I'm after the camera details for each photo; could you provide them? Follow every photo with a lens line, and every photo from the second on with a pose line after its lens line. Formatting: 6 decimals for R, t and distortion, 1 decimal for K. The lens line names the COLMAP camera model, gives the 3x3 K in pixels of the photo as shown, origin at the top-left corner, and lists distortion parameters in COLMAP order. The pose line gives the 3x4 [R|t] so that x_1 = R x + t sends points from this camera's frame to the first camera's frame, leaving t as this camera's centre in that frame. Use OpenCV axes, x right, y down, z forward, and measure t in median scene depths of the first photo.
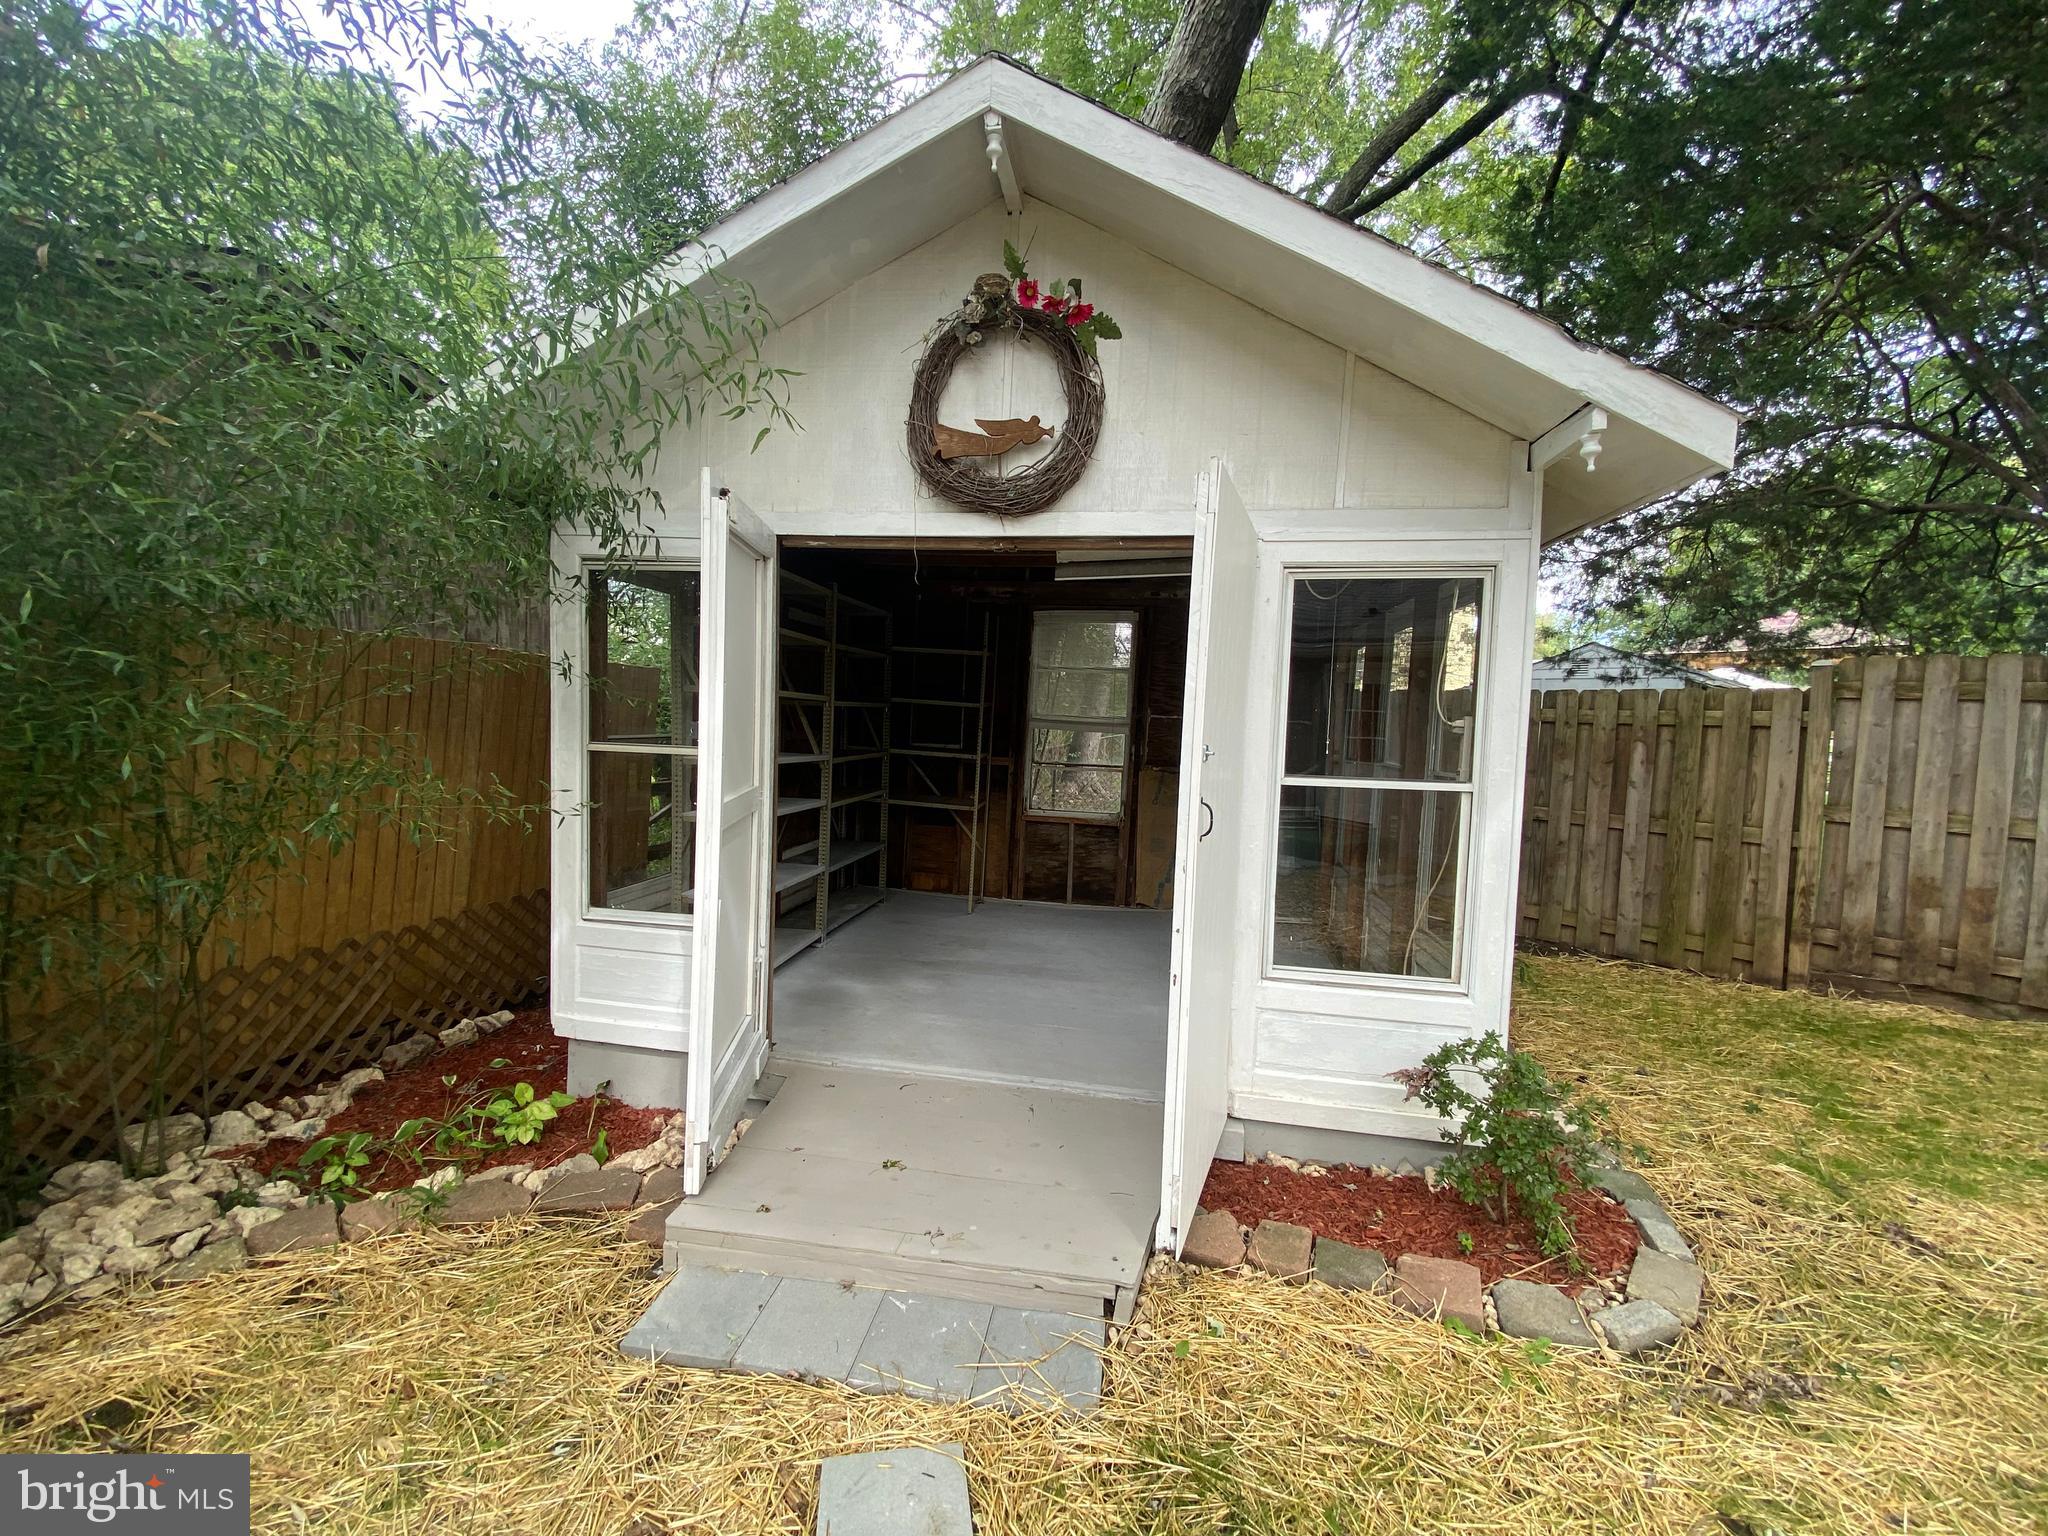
lens RADIAL K [[825.1, 0, 1024.0], [0, 825.1, 768.0], [0, 0, 1]] dist [0.013107, -0.017238]
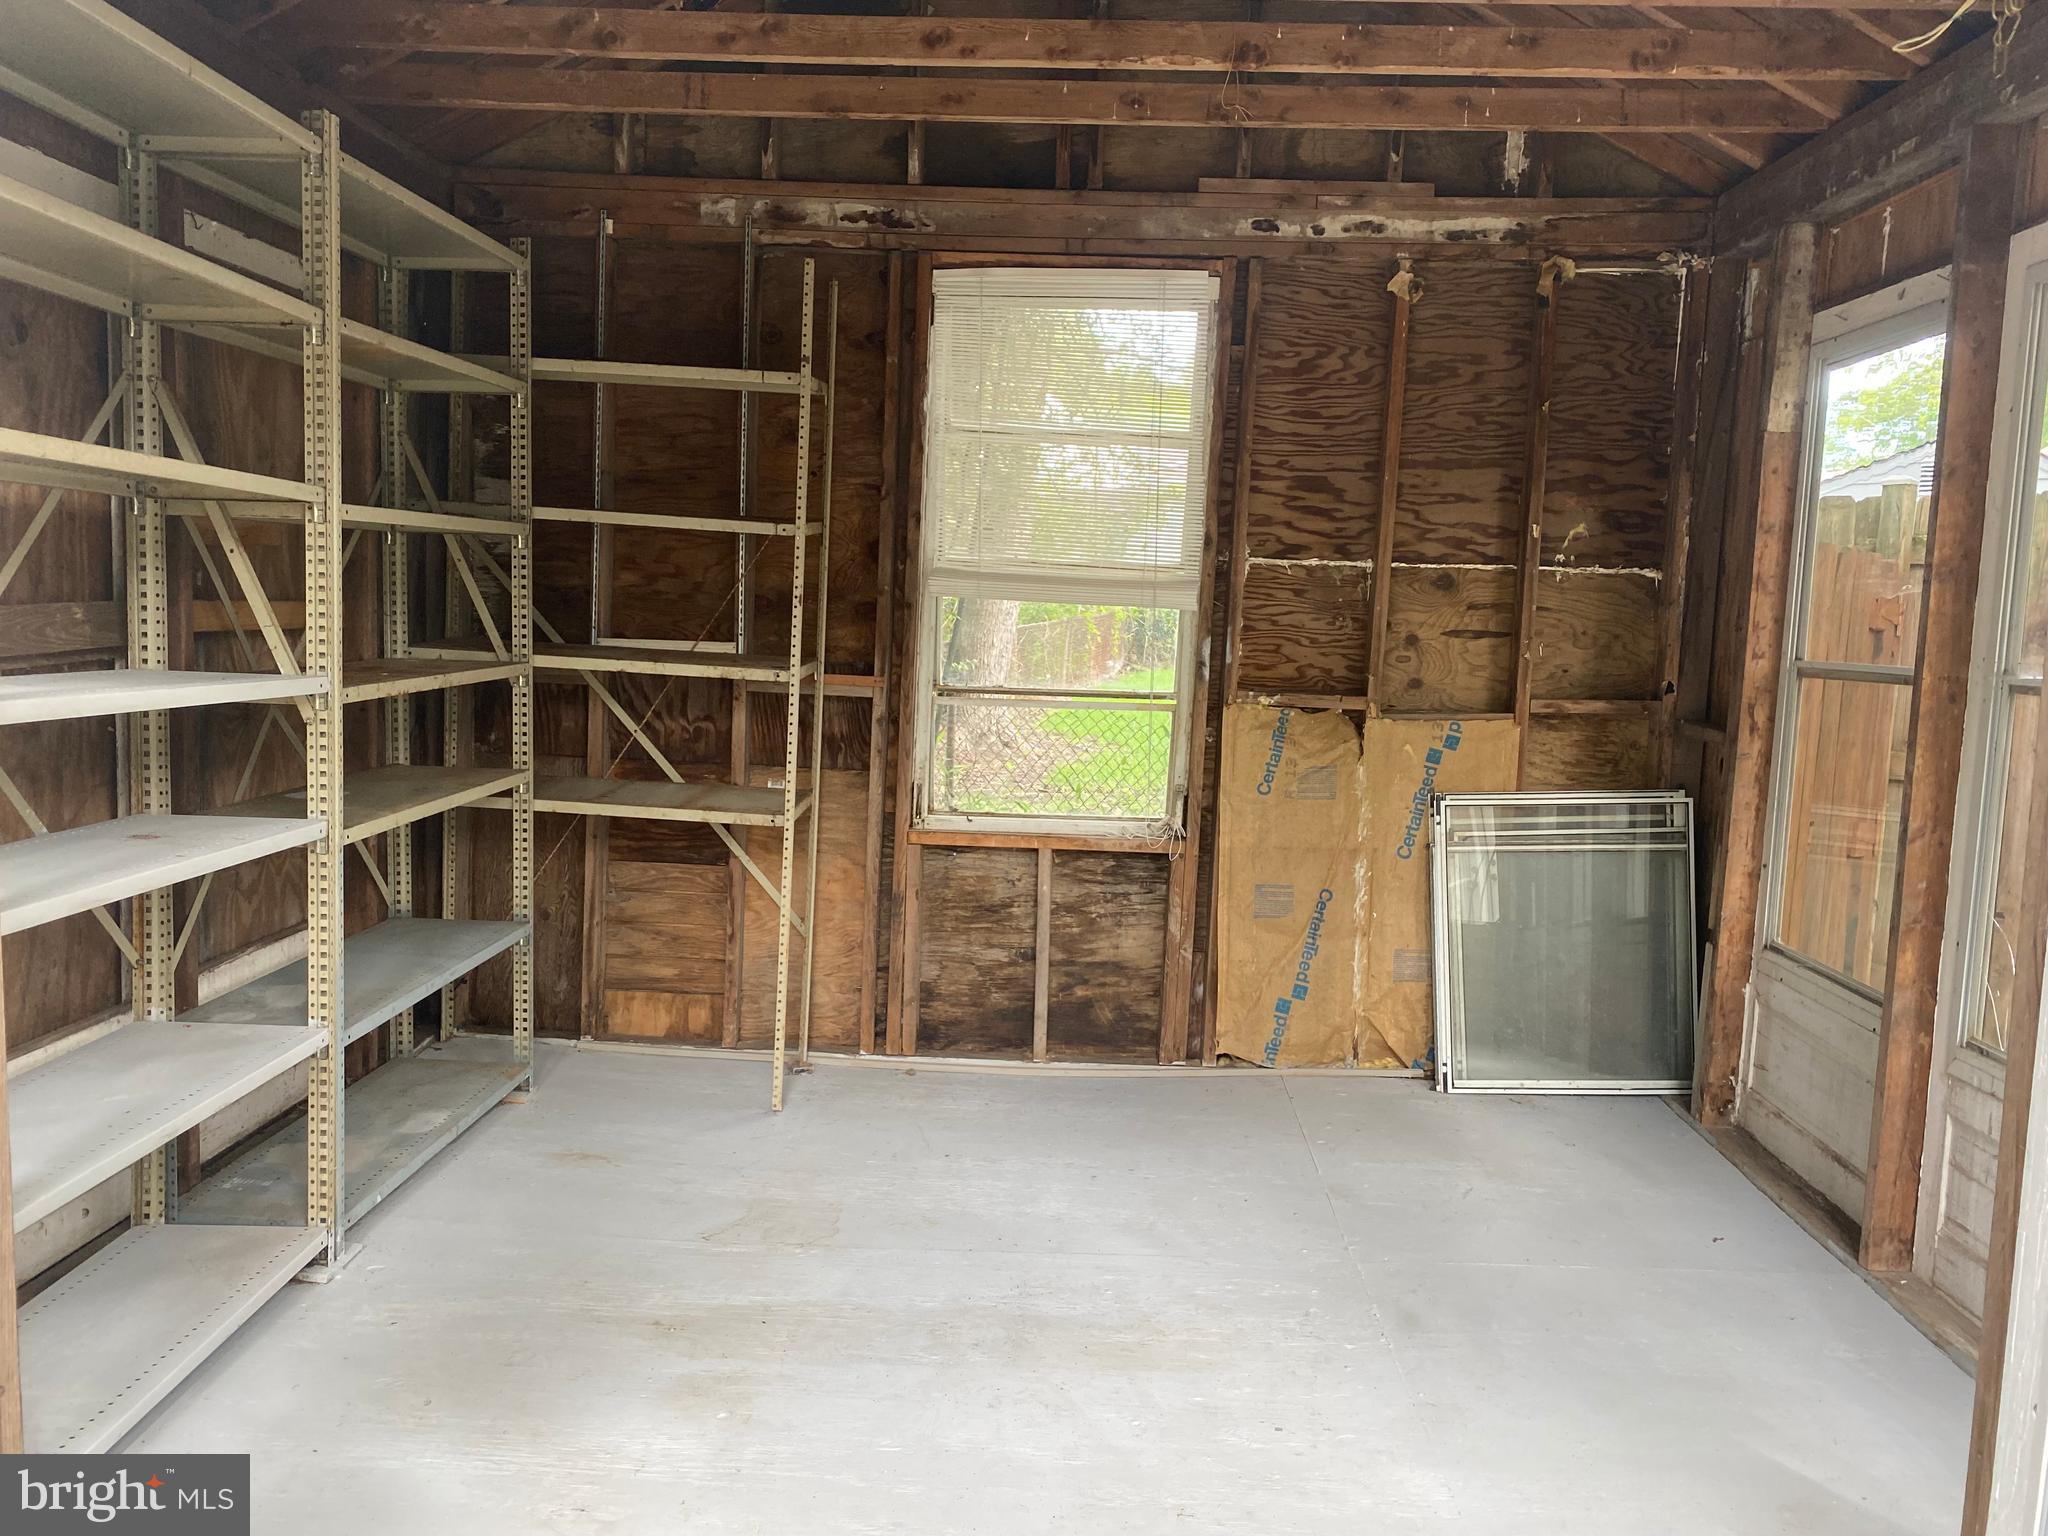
lens RADIAL K [[1549.1, 0, 1011.3], [0, 1549.1, 766.2], [0, 0, 1]] dist [0.004386, -0.003819]
pose [[0.992469, -0.021867, 0.120532, -0.064510], [0.015888, 0.998605, 0.050350, -0.009098], [-0.121464, -0.048056, 0.991432, 0.484991]]
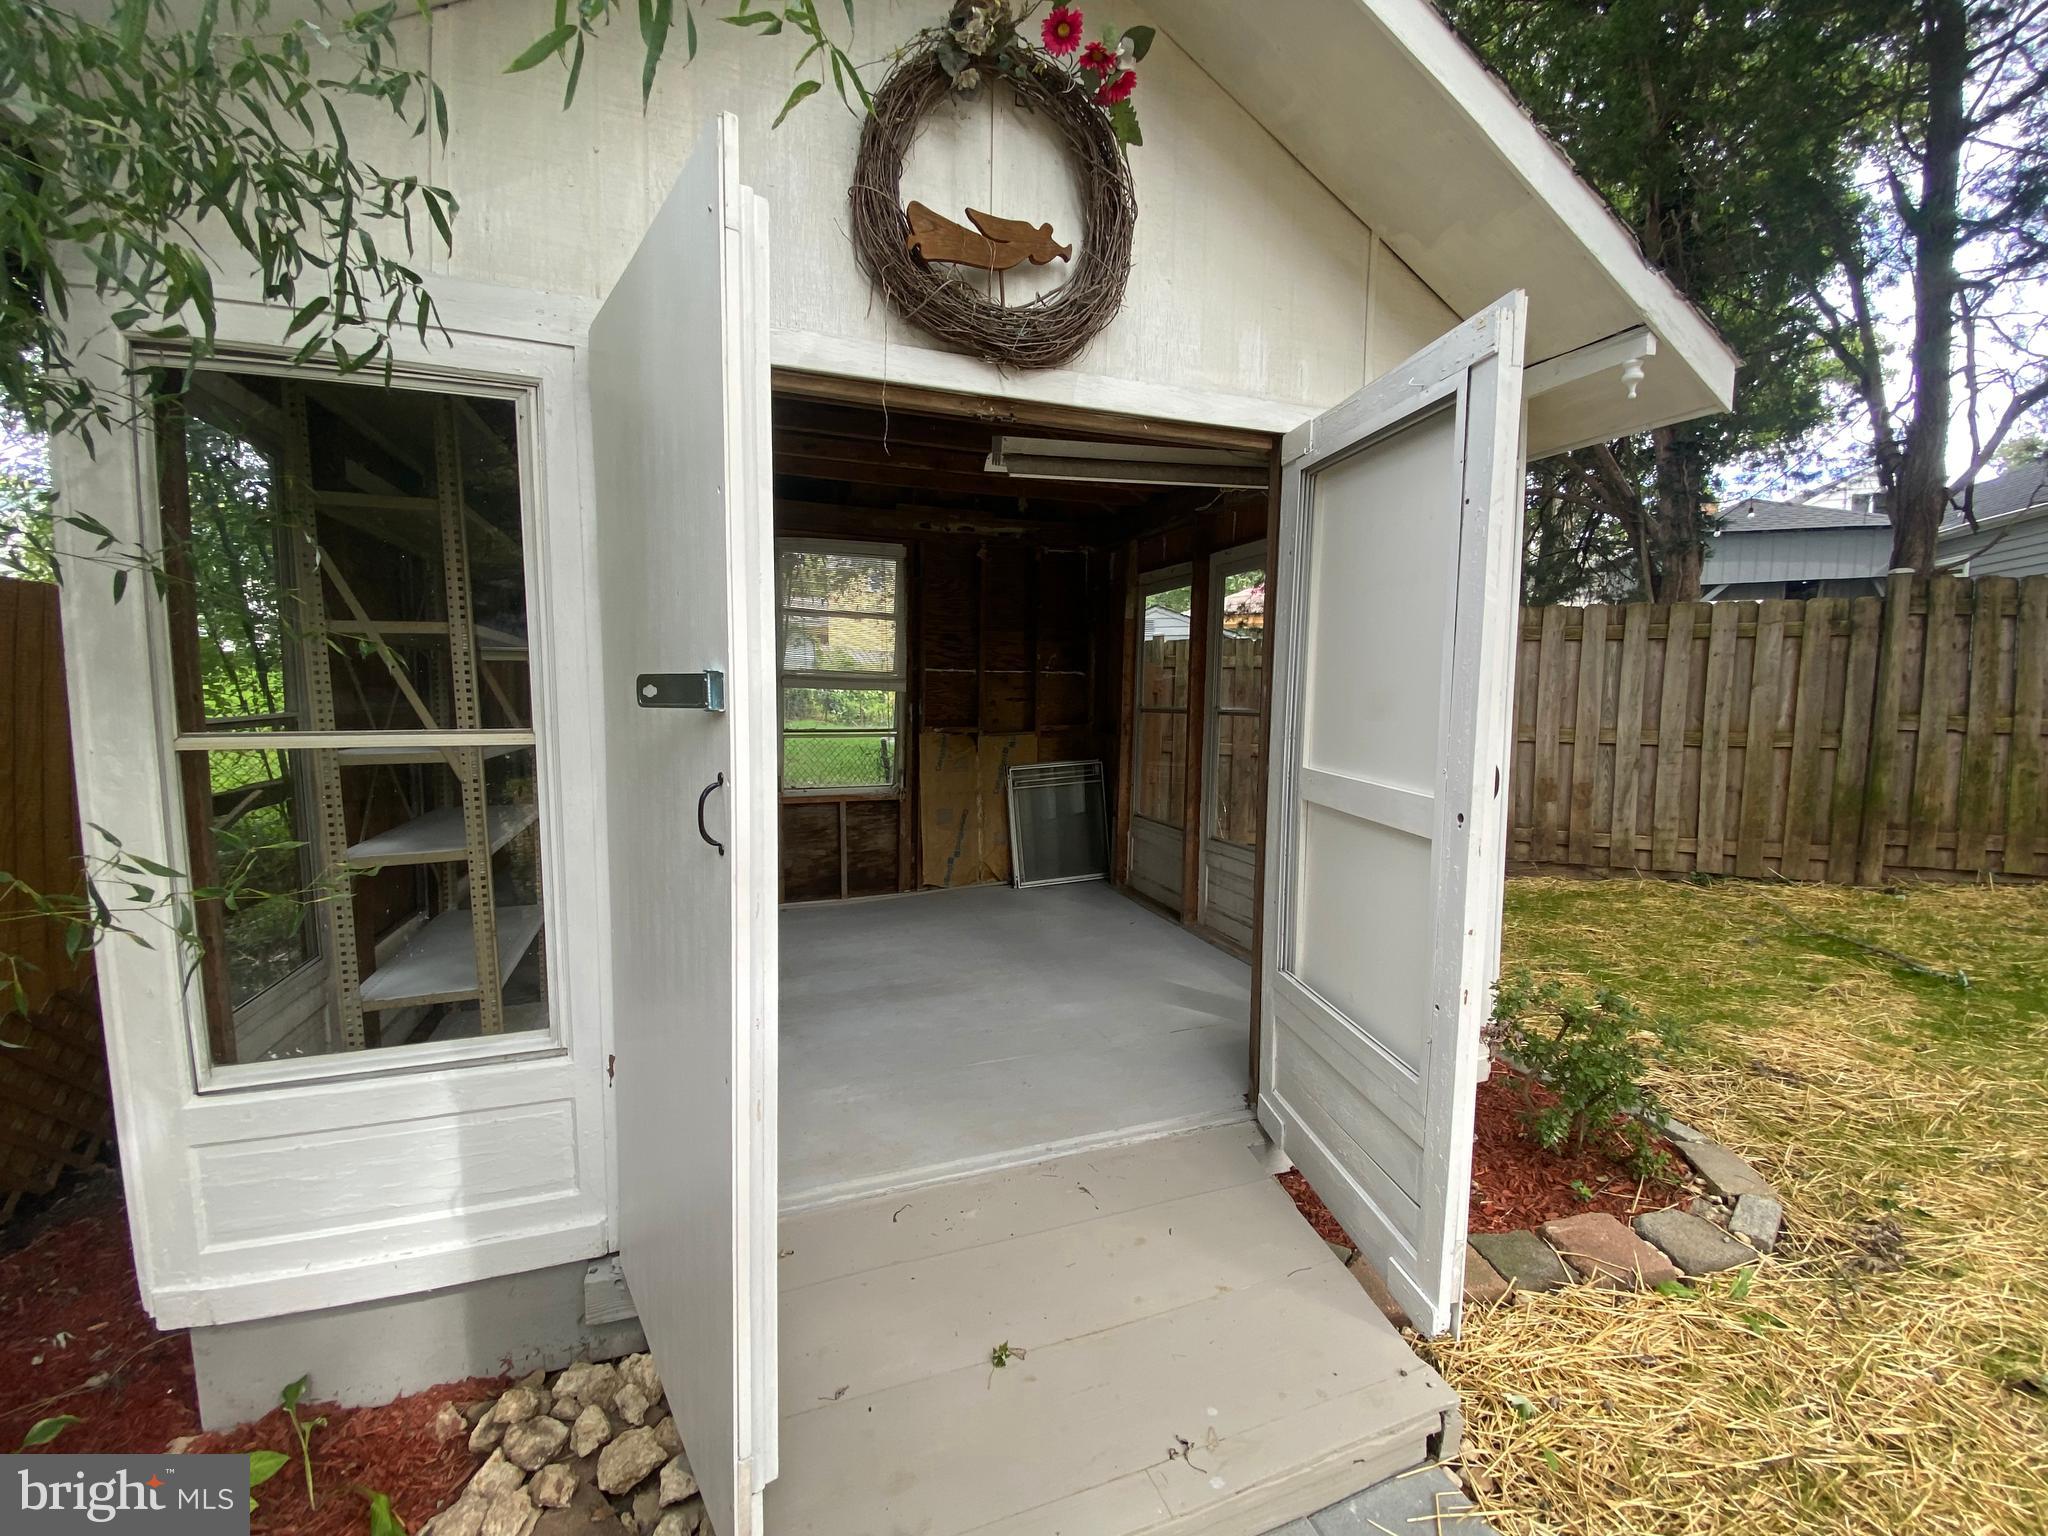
lens RADIAL K [[825.1, 0, 1024.0], [0, 825.1, 768.0], [0, 0, 1]] dist [0.013107, -0.017238]
pose [[0.868936, -0.079244, 0.488540, -0.291952], [0.055873, 0.996495, 0.062260, -0.012017], [-0.491761, -0.026804, 0.870317, 0.303141]]
